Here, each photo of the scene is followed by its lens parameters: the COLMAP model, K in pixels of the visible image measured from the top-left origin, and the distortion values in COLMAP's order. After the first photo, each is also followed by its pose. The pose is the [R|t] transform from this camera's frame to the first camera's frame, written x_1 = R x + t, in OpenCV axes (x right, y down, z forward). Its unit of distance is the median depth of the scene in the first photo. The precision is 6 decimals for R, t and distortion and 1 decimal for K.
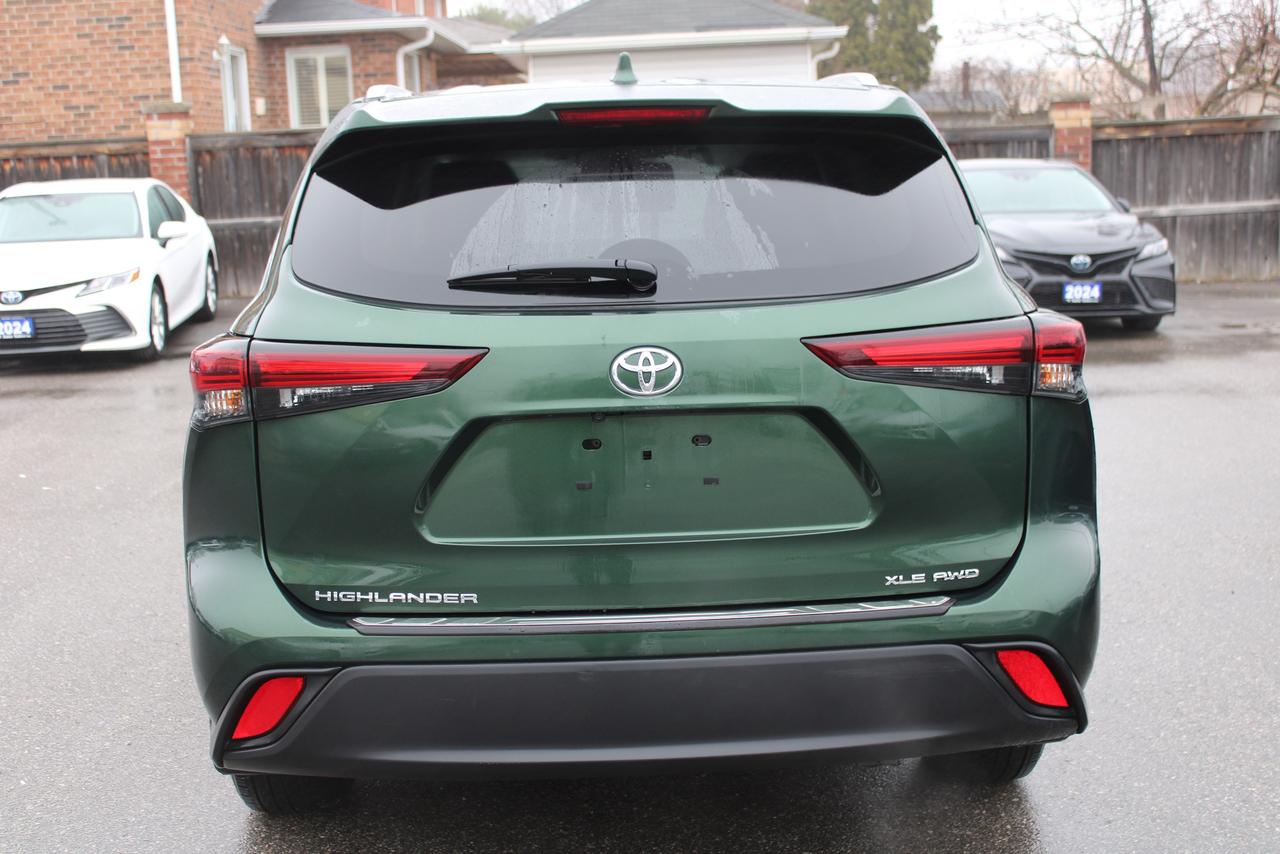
lens RADIAL K [[1648.5, 0, 644.8], [0, 1648.5, 429.7], [0, 0, 1]] dist [-0.044400, 0.000000]
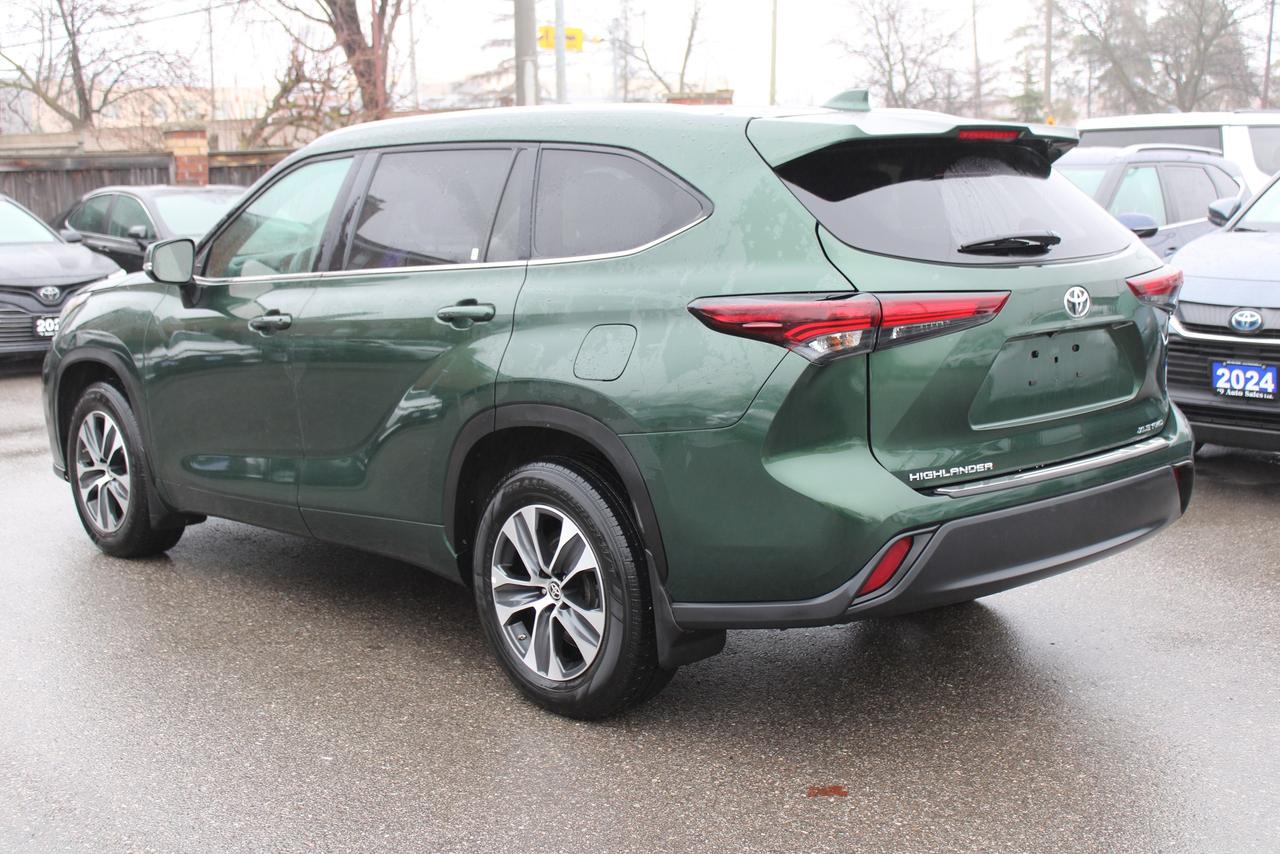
lens RADIAL K [[1648.5, 0, 642.5], [0, 1648.5, 426.9], [0, 0, 1]] dist [-0.044400, 0.000000]
pose [[0.754741, -0.086695, 0.650269, -0.272645], [0.100806, 0.994783, 0.015625, 0.003241], [-0.648232, 0.053758, 0.759543, 0.021547]]
